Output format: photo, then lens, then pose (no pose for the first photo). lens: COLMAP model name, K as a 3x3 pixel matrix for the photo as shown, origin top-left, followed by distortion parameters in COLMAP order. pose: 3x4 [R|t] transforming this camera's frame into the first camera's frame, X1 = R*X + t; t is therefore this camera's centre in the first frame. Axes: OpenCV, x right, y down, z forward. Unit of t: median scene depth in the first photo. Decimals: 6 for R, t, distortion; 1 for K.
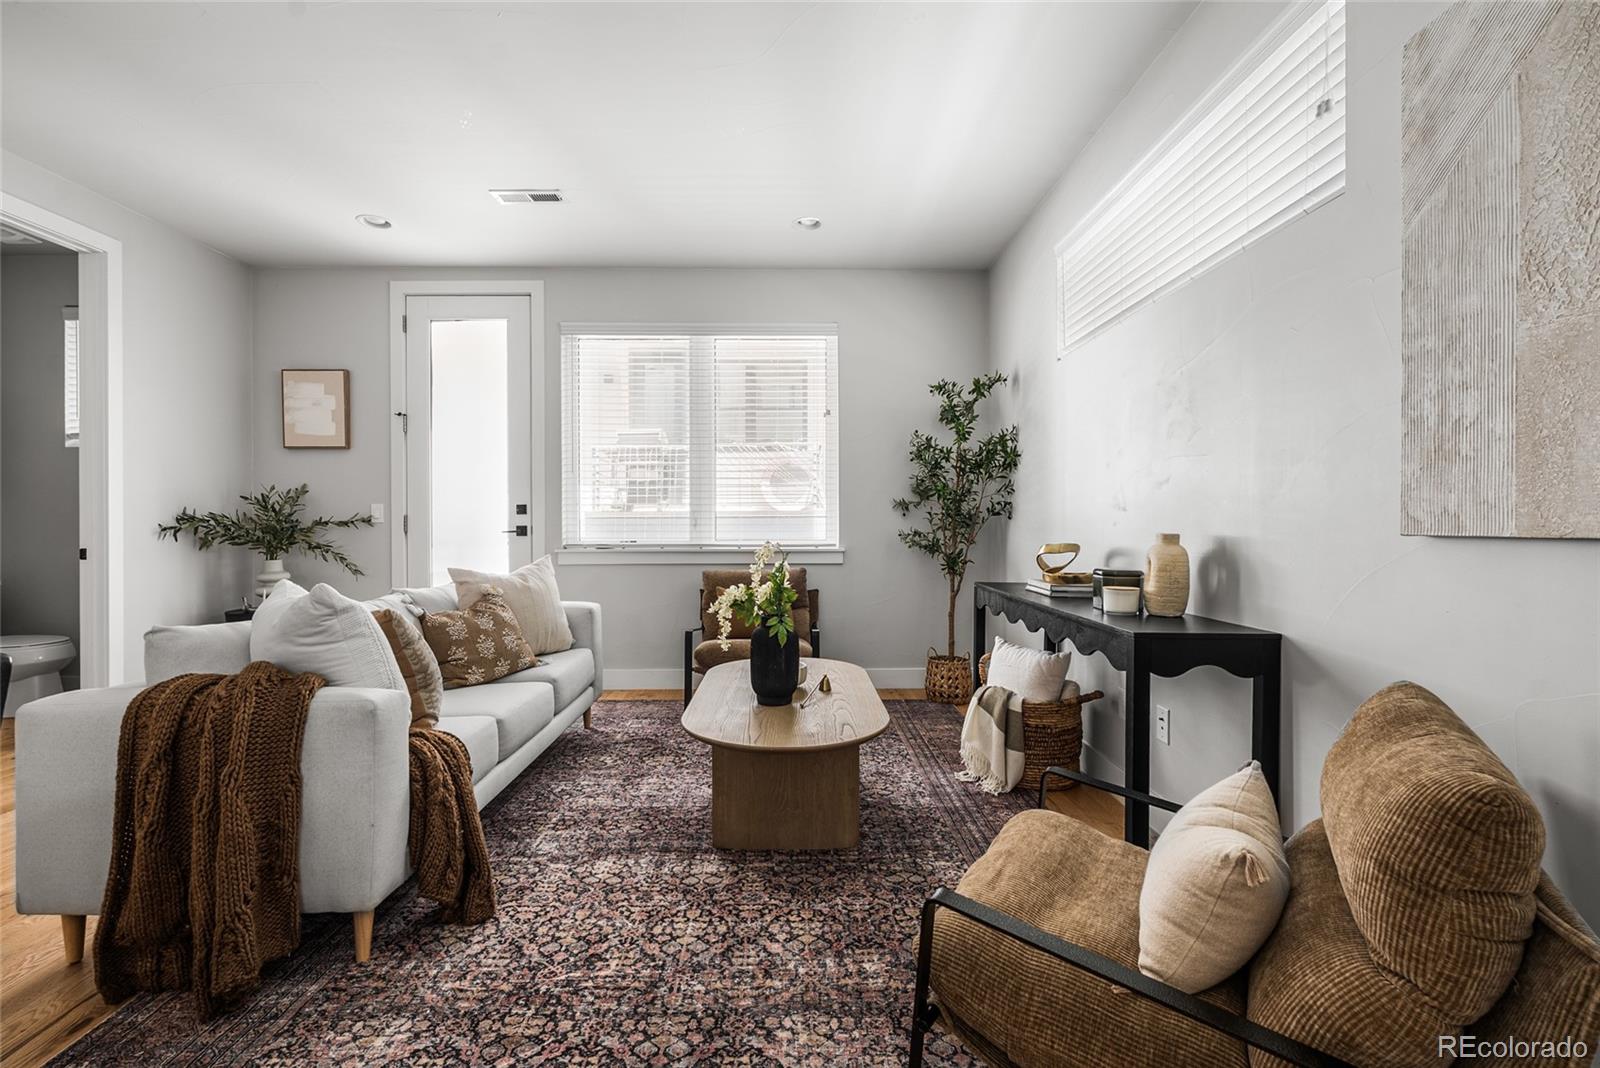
lens RADIAL K [[710.1, 0, 796.1], [0, 710.1, 528.9], [0, 0, 1]] dist [-0.007890, 0.001354]
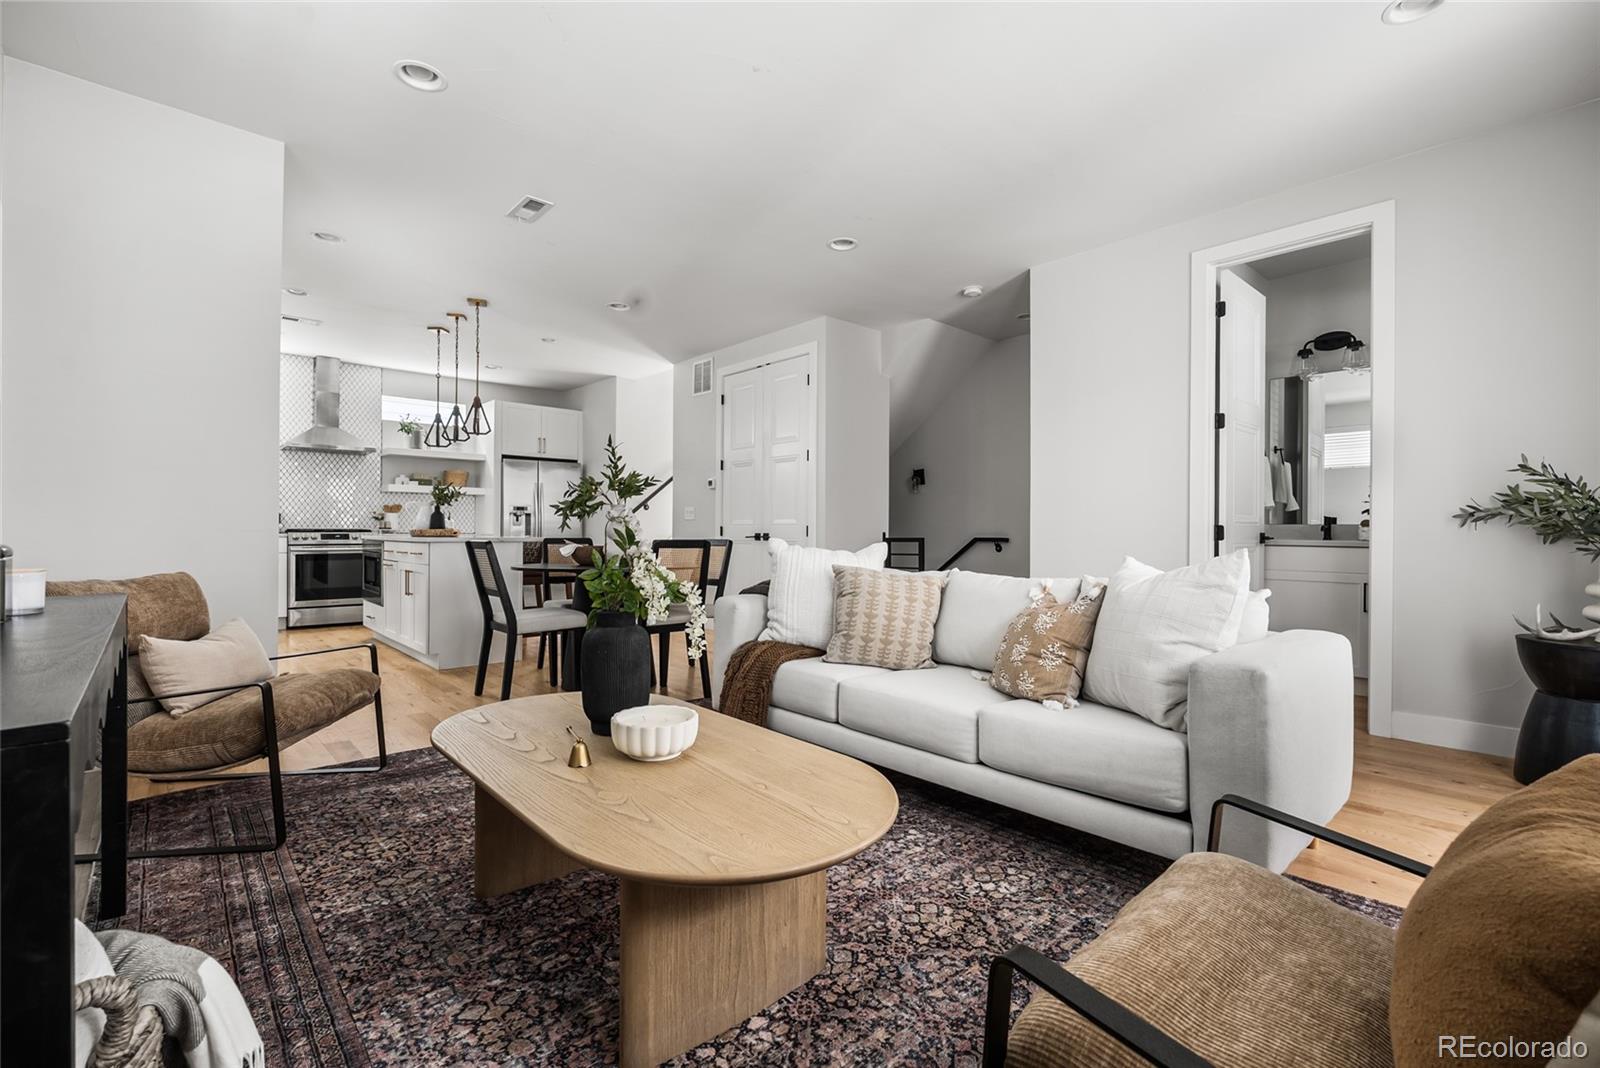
lens RADIAL K [[710.1, 0, 796.0], [0, 710.1, 525.2], [0, 0, 1]] dist [-0.007890, 0.001354]
pose [[-0.751815, -0.009153, -0.659311, 0.200609], [-0.010809, 0.999940, -0.001556, 0.023240], [0.659286, 0.005957, -0.751869, 1.076032]]
